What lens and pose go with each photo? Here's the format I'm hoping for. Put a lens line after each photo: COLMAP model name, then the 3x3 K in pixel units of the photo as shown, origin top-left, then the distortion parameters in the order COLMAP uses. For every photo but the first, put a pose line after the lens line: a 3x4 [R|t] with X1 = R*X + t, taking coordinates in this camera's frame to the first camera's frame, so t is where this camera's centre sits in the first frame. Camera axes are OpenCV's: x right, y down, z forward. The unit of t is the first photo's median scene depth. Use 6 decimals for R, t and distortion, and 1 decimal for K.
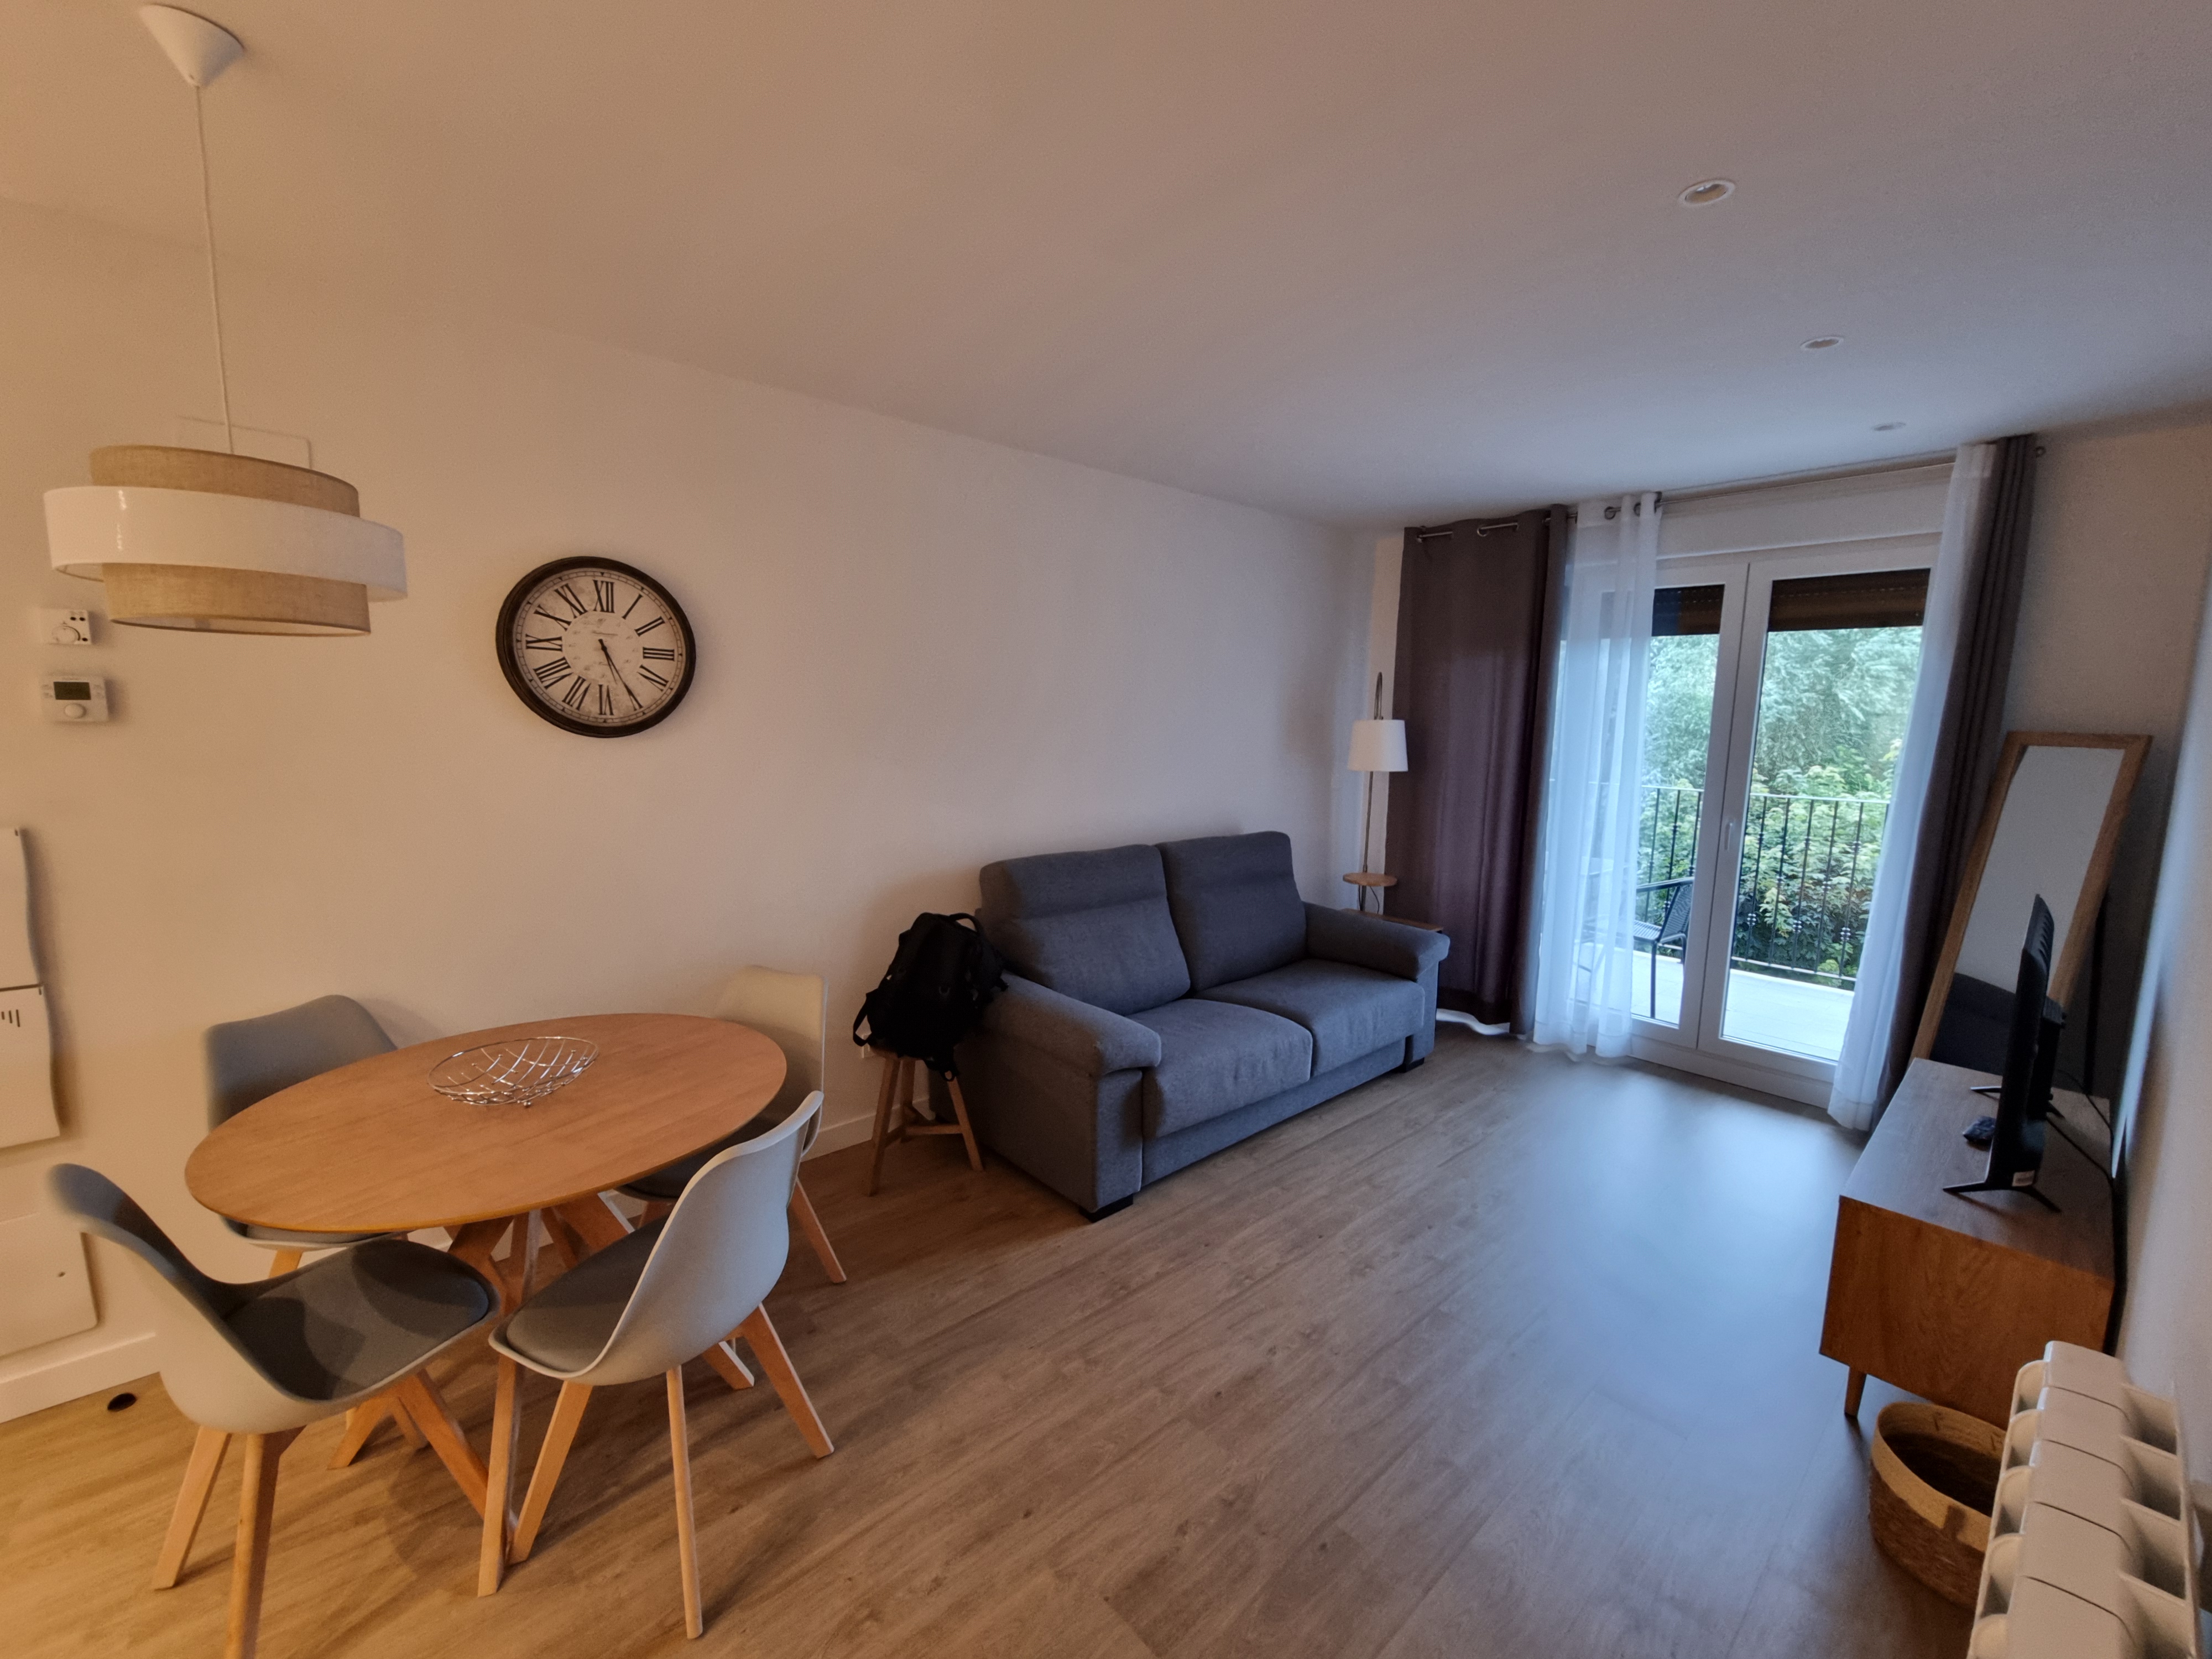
lens RADIAL K [[909.5, 0, 1116.0], [0, 909.5, 825.2], [0, 0, 1]] dist [-0.007647, 0.002376]
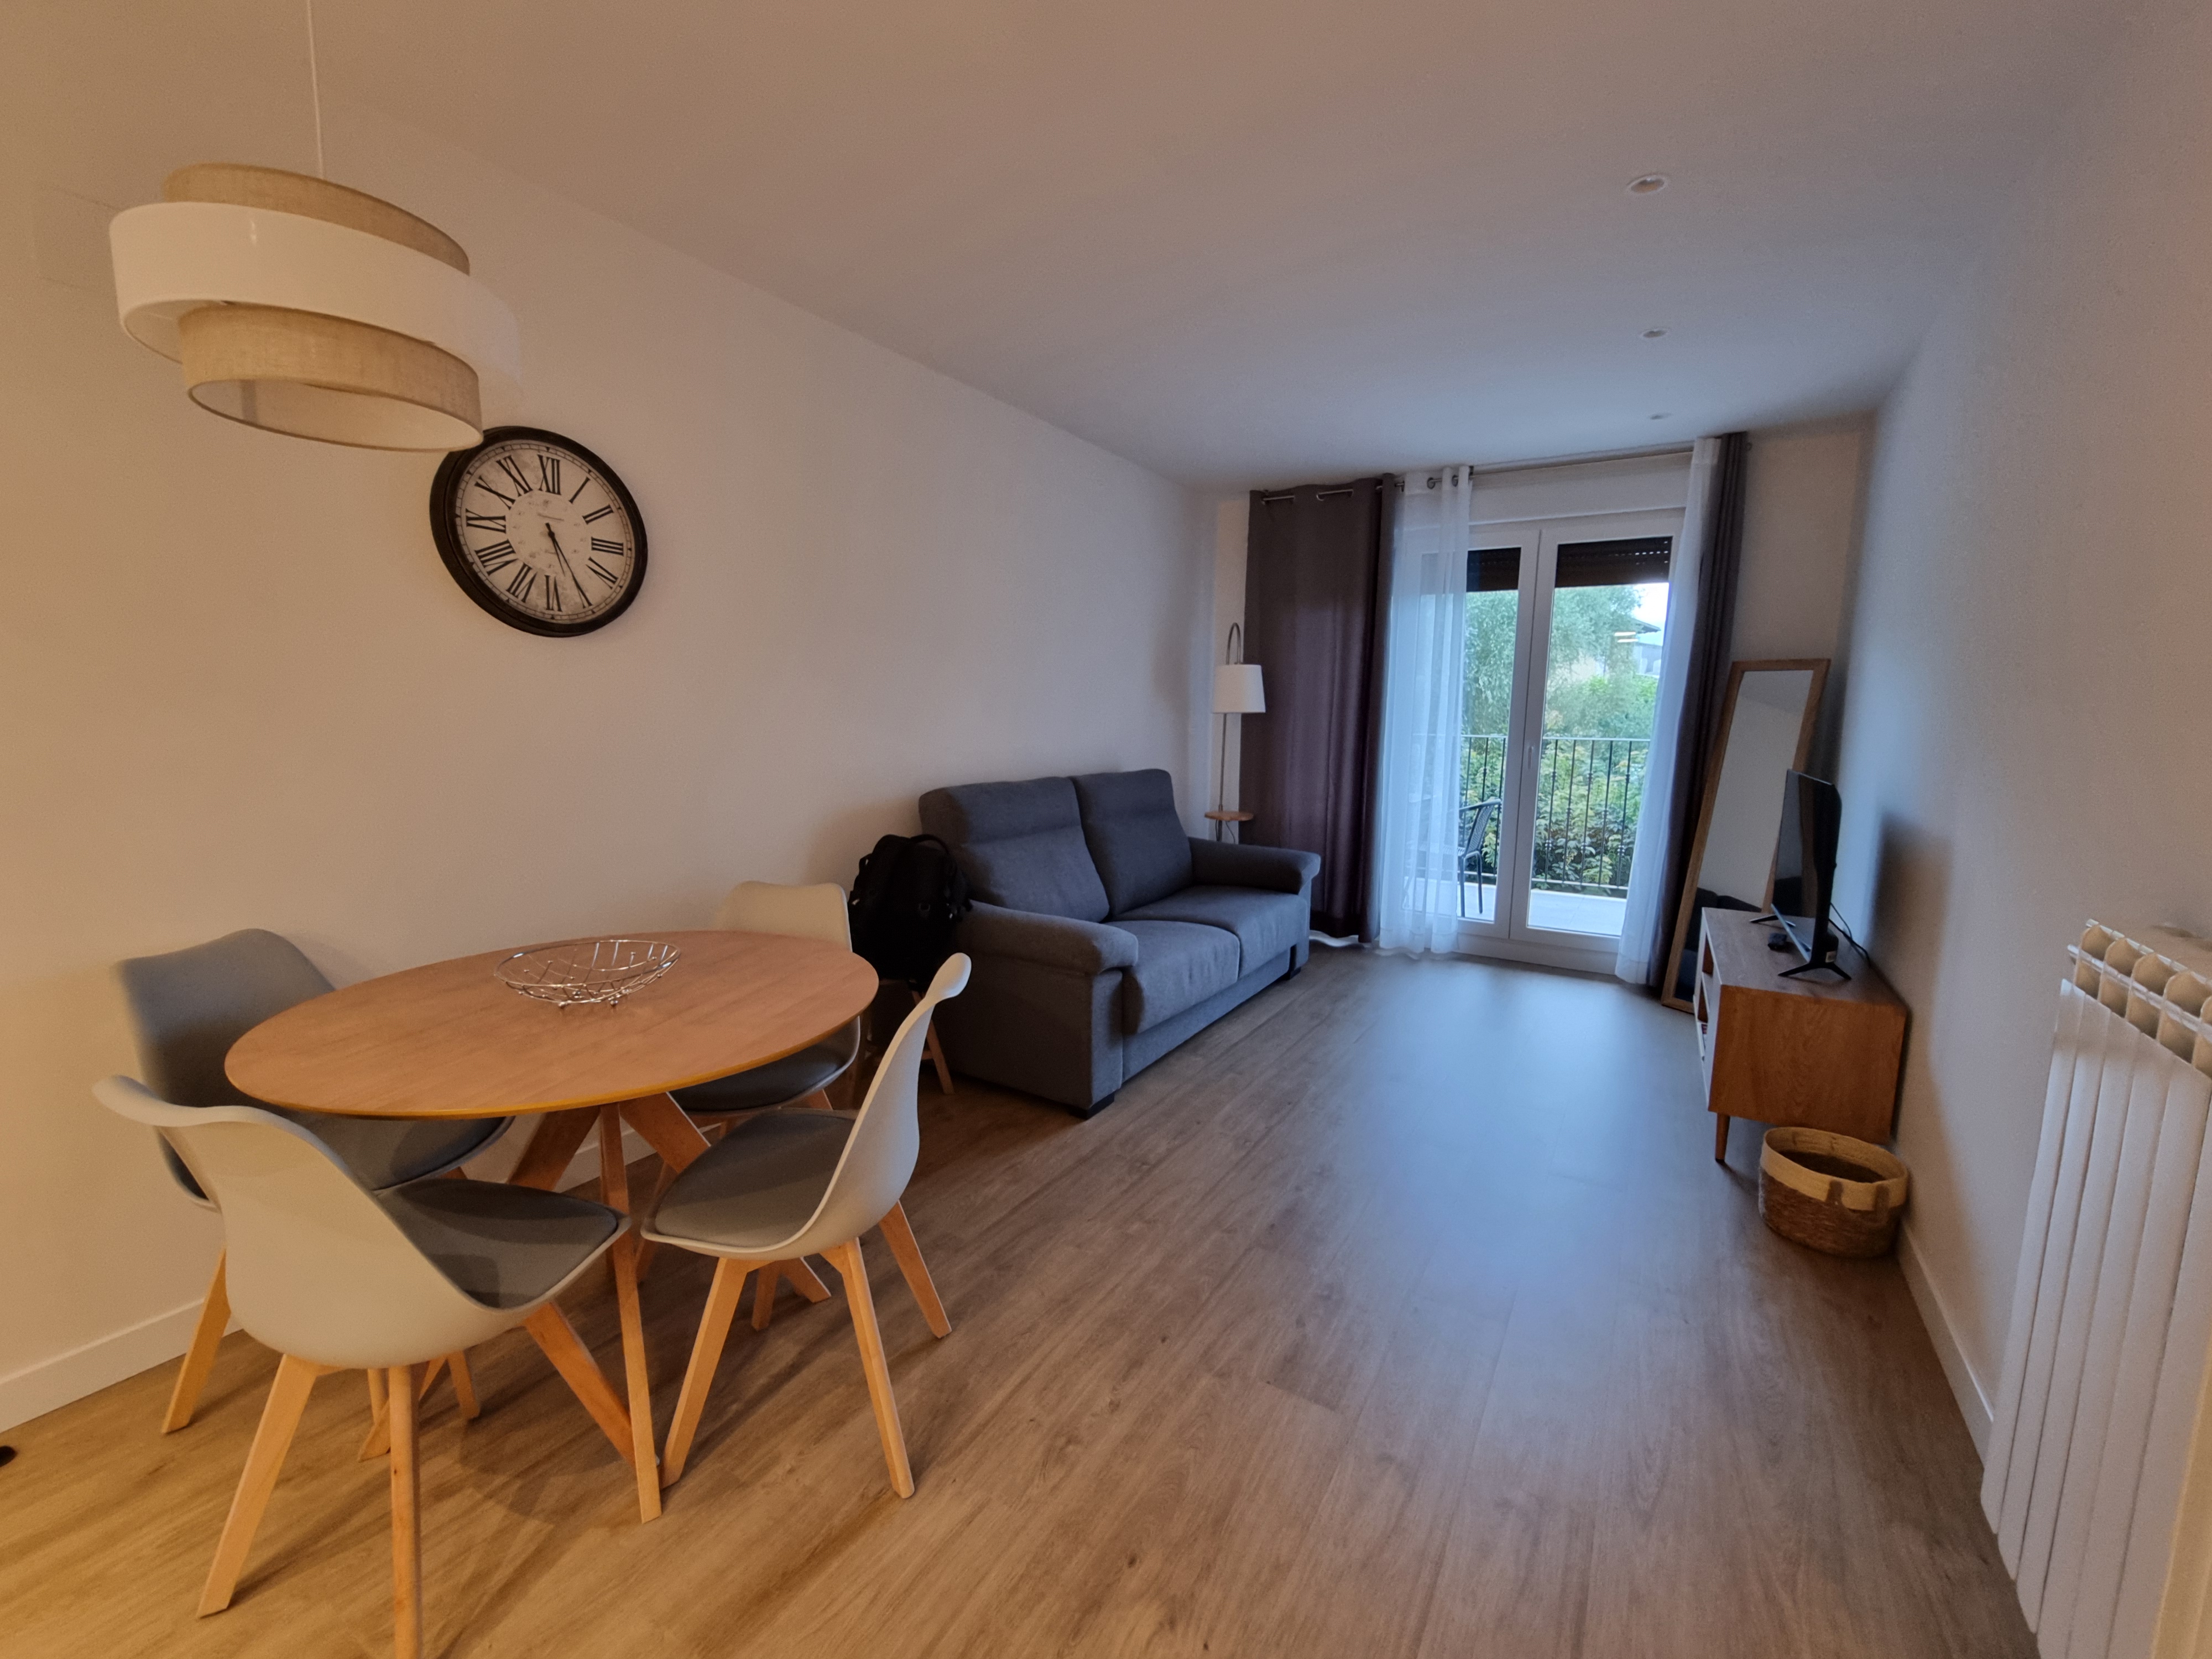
lens RADIAL K [[909.5, 0, 1116.0], [0, 909.5, 825.2], [0, 0, 1]] dist [-0.007647, 0.002376]
pose [[0.959113, -0.041075, 0.280028, -0.279499], [0.039012, 0.999155, 0.012938, 0.093508], [-0.280323, -0.001484, 0.959905, -0.003327]]
